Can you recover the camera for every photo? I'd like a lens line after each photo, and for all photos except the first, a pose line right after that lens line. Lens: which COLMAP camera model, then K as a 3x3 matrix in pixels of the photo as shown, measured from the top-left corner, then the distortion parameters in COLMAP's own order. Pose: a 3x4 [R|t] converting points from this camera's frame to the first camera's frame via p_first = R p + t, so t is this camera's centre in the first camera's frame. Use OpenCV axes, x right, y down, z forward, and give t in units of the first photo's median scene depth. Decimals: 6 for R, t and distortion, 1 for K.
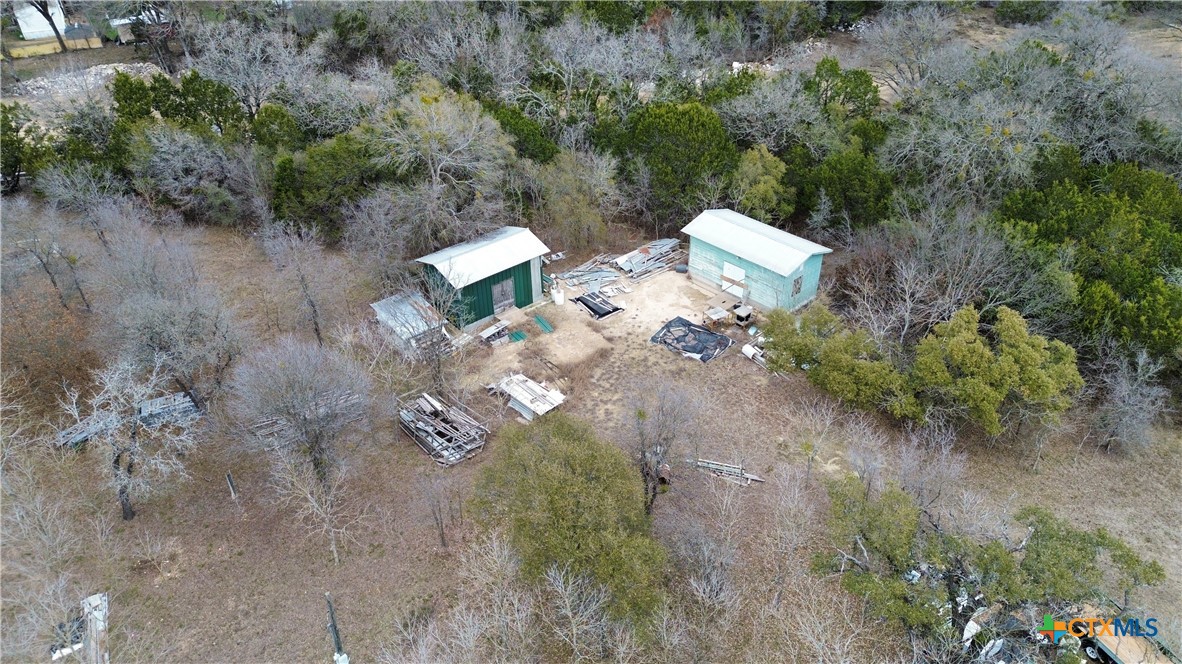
lens RADIAL K [[827.8, 0, 588.0], [0, 827.8, 334.4], [0, 0, 1]] dist [0.062602, -0.049509]
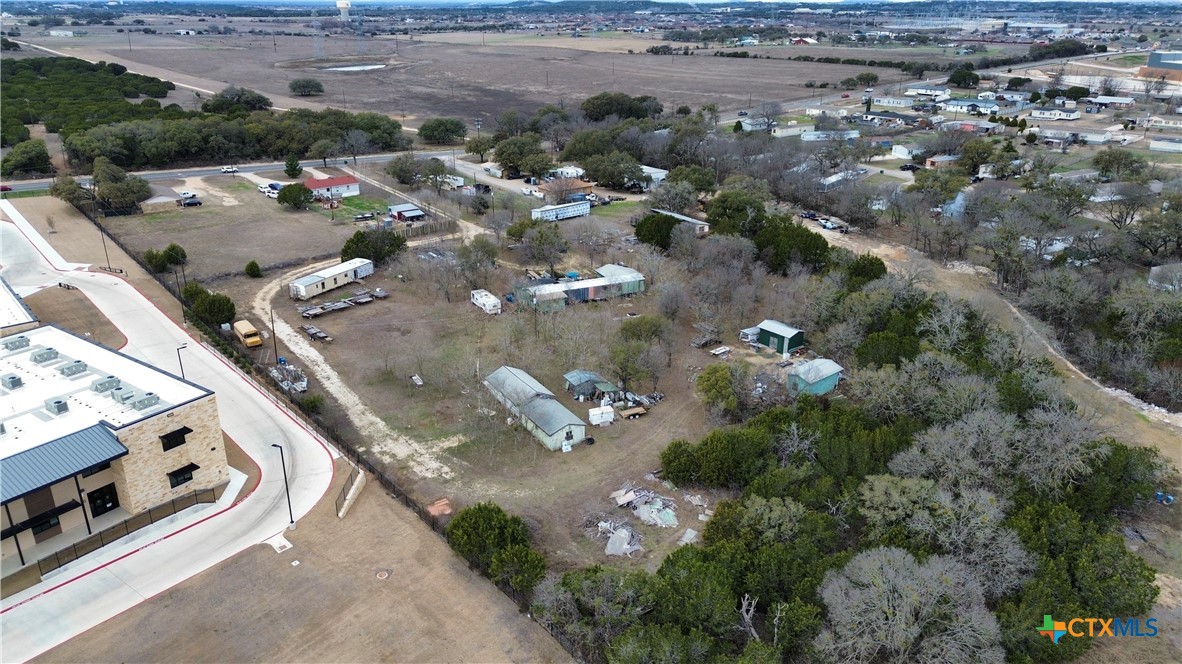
lens RADIAL K [[827.8, 0, 588.0], [0, 827.8, 334.4], [0, 0, 1]] dist [0.062602, -0.049509]
pose [[-0.034437, 0.377232, -0.925478, 2.201388], [-0.564896, 0.756563, 0.329400, -0.560584], [0.824443, 0.534143, 0.187043, -0.025393]]
